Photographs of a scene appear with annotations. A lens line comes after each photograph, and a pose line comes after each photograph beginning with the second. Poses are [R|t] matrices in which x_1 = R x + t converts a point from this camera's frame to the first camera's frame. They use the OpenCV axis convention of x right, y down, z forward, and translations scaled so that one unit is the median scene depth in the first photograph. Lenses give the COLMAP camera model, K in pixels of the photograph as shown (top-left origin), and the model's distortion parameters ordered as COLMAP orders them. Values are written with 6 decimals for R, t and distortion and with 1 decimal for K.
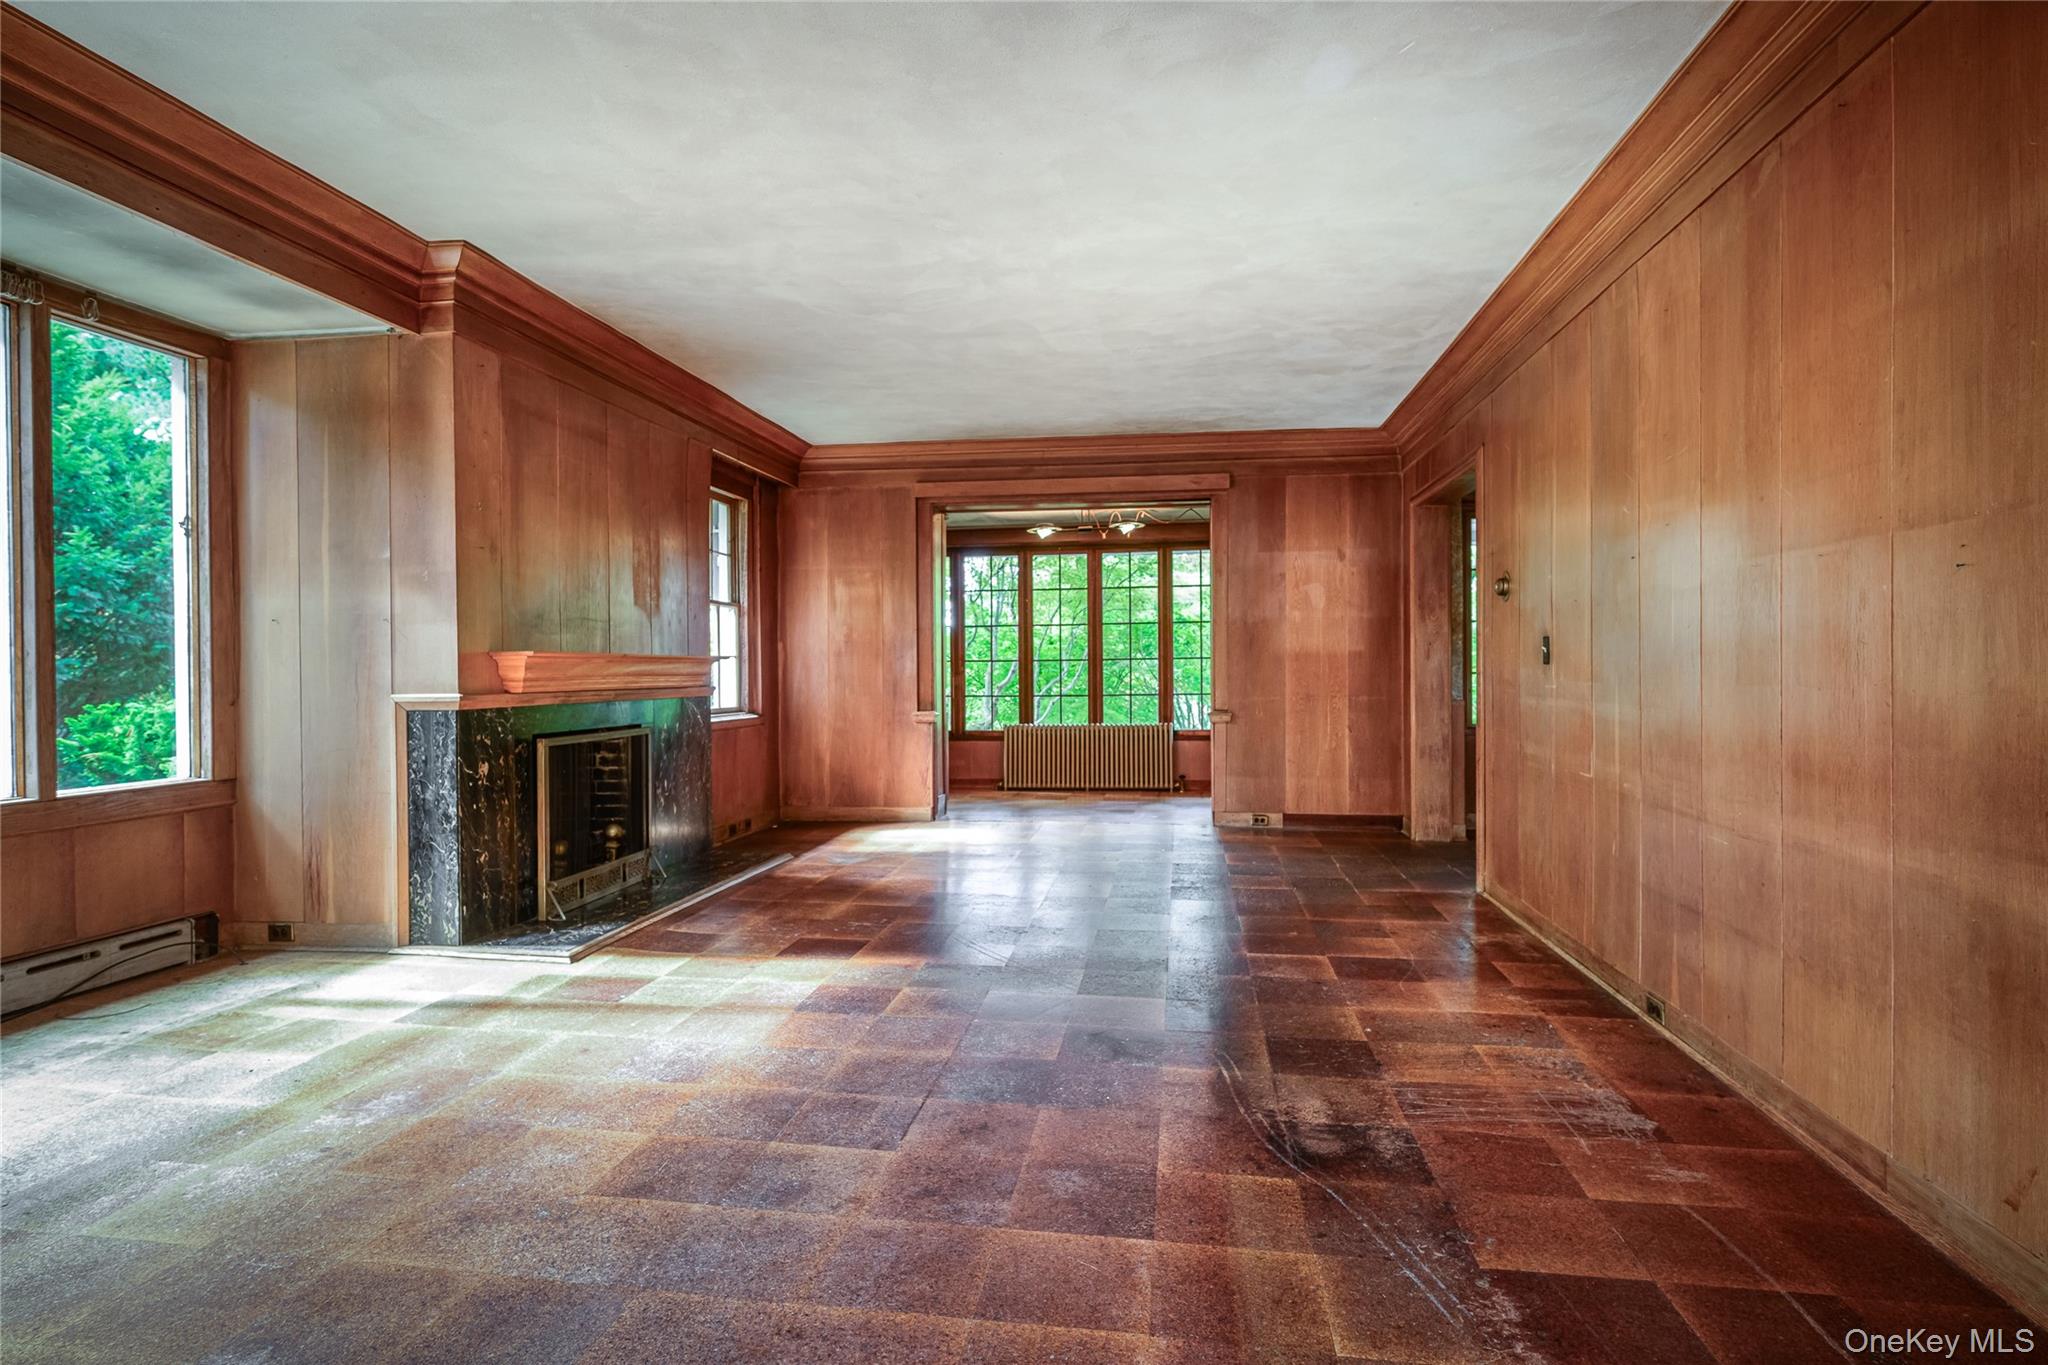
lens RADIAL K [[1058.6, 0, 1024.5], [0, 1058.6, 681.7], [0, 0, 1]] dist [-0.000835, -0.000226]
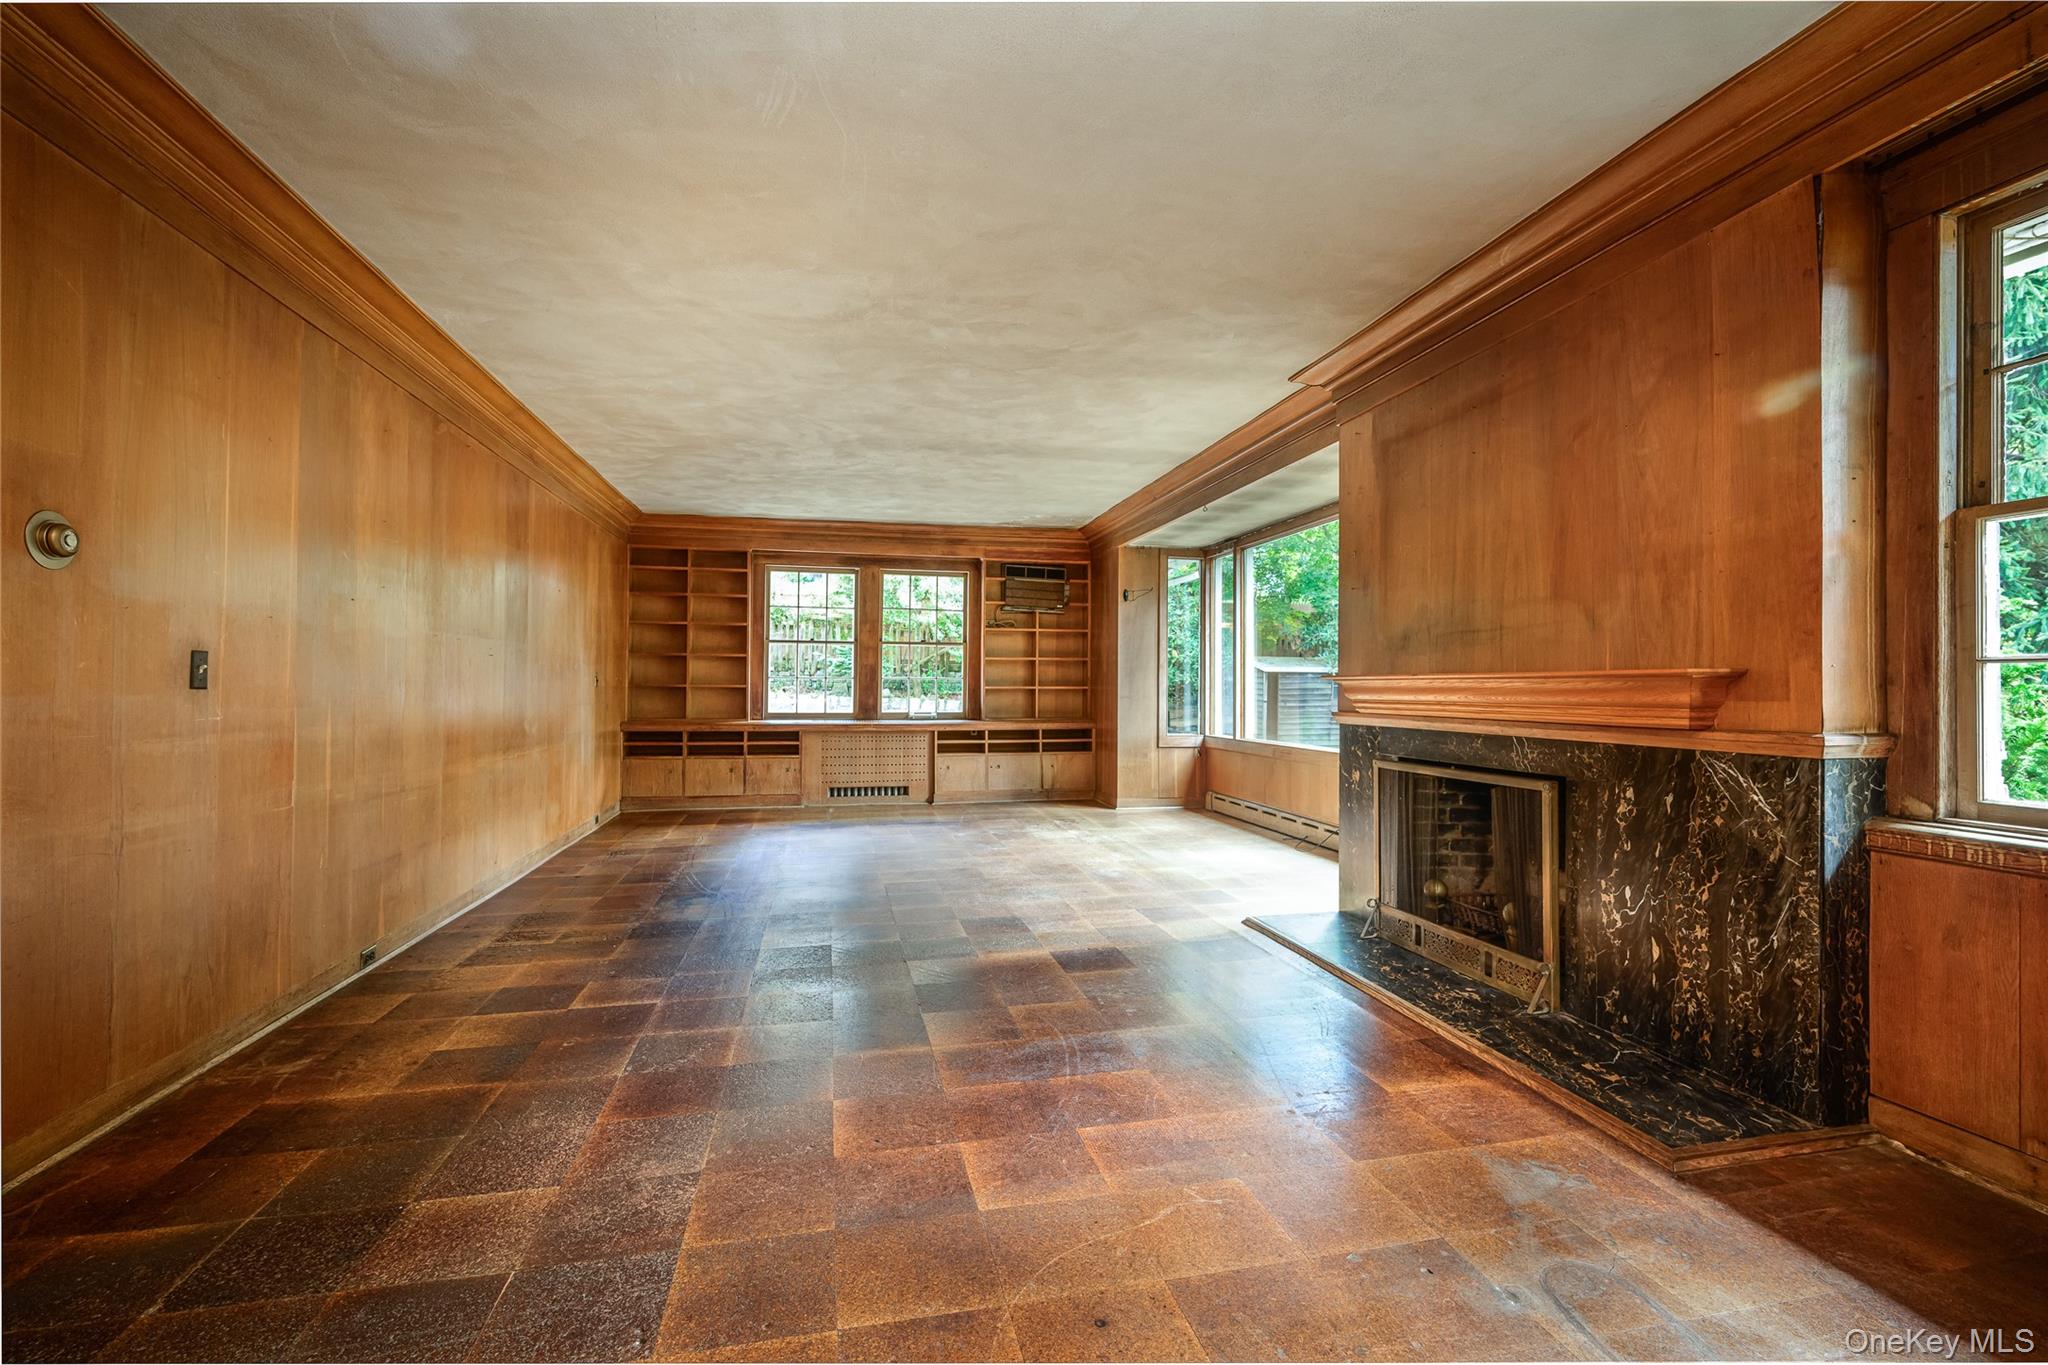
lens RADIAL K [[879.4, 0, 1029.6], [0, 879.4, 678.5], [0, 0, 1]] dist [-0.001255, 0.000035]
pose [[-0.931259, -0.002235, -0.364352, 0.191153], [-0.003198, 0.999993, 0.002040, -0.027760], [0.364345, 0.003065, -0.931259, 1.845397]]
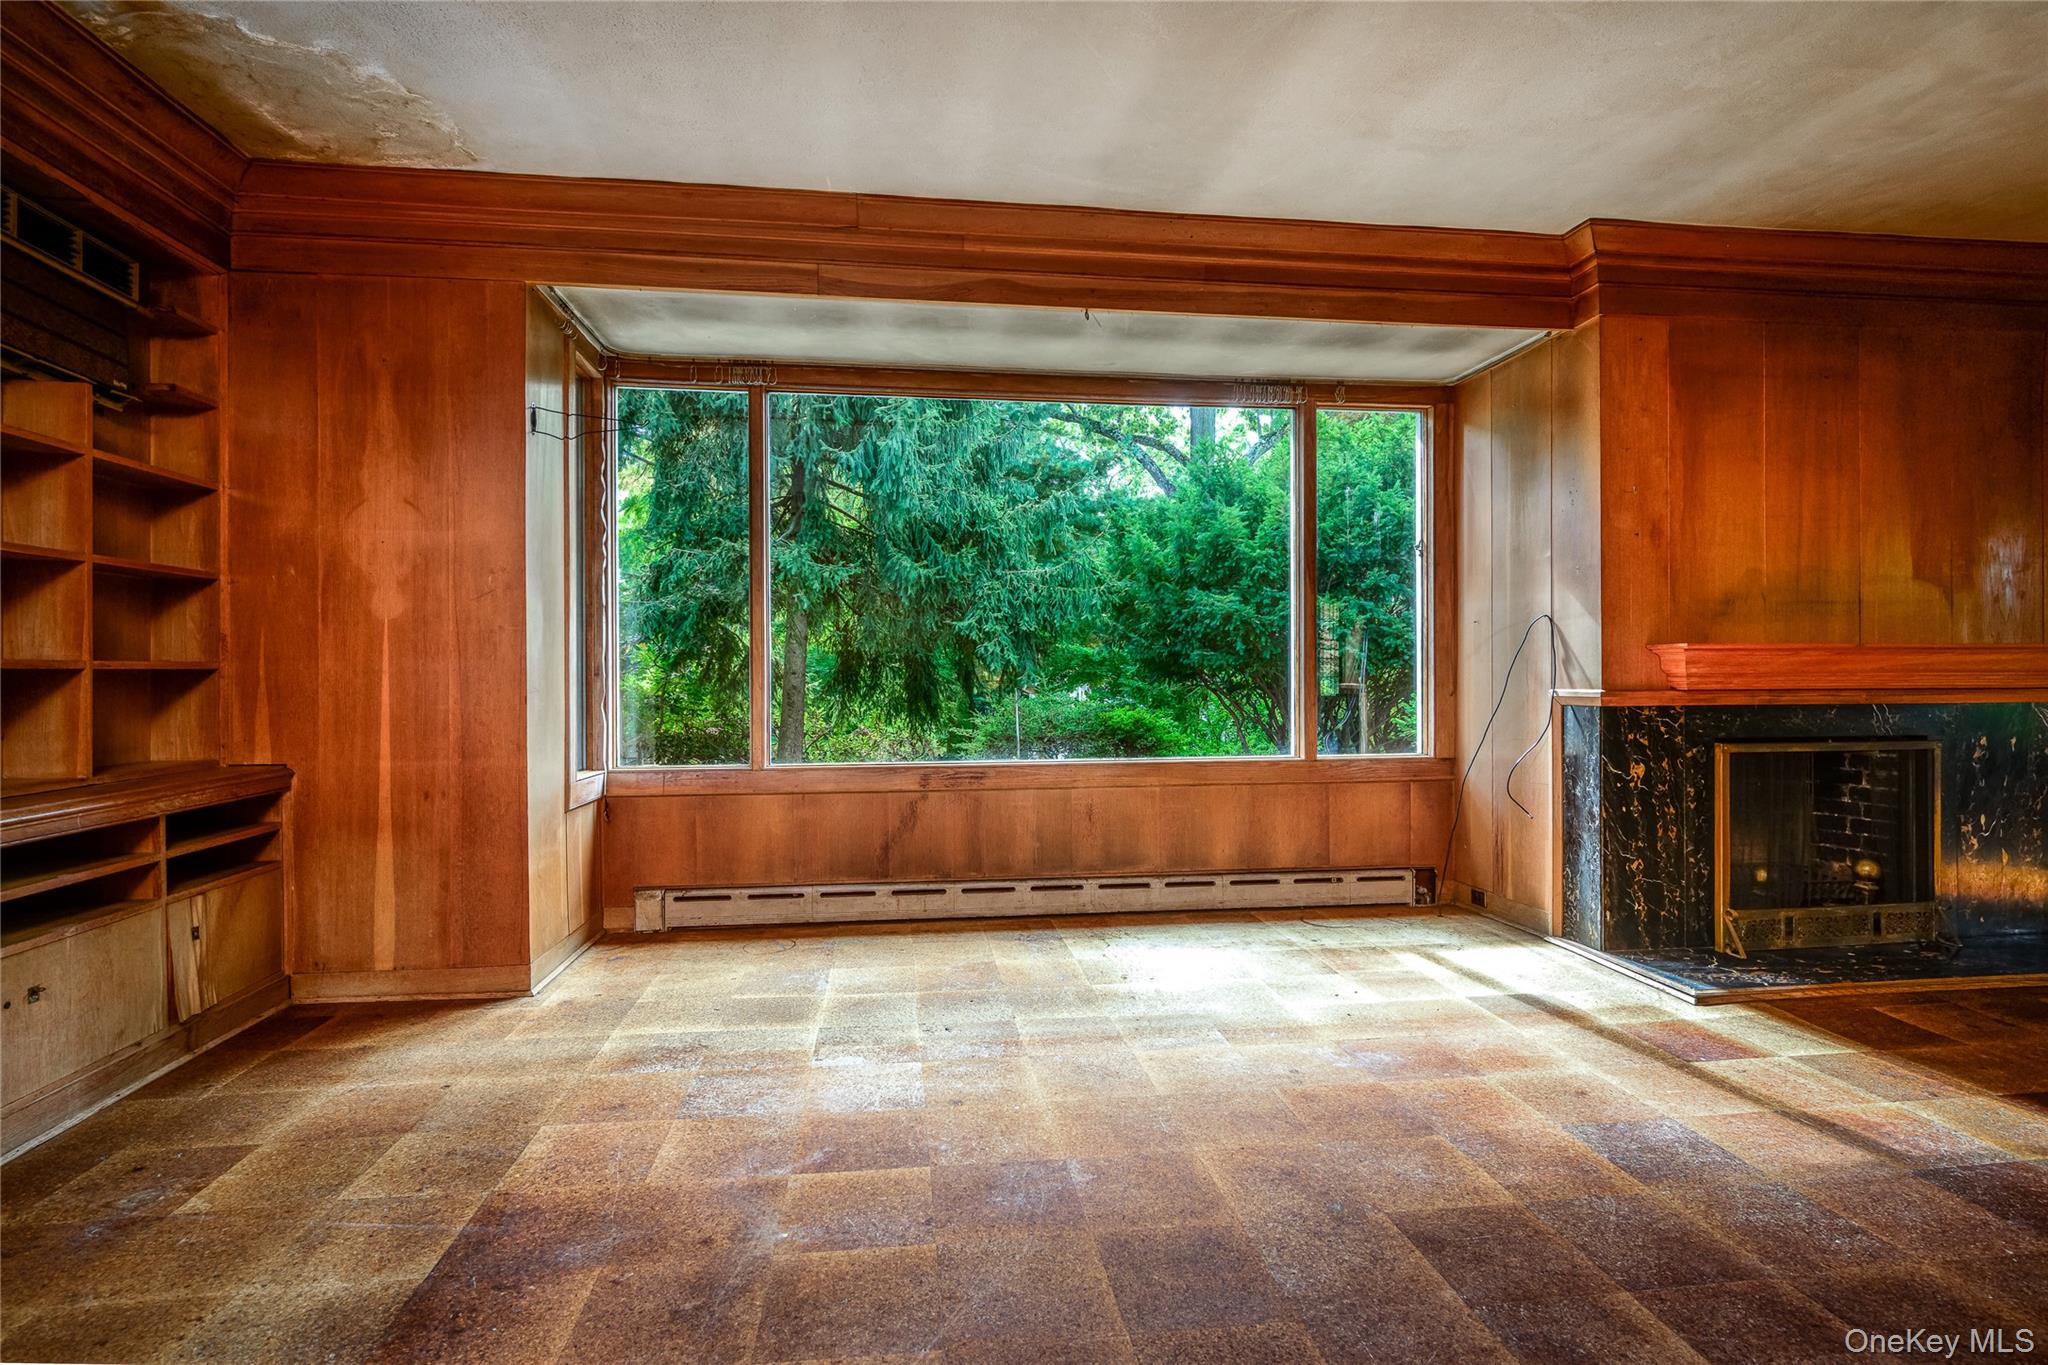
lens RADIAL K [[1003.2, 0, 1019.4], [0, 1003.2, 678.2], [0, 0, 1]] dist [0.000660, 0.000613]
pose [[0.275488, 0.008880, -0.961263, 0.198248], [-0.007646, 0.999946, 0.007047, -0.001279], [0.961274, 0.005408, 0.275541, 0.238170]]
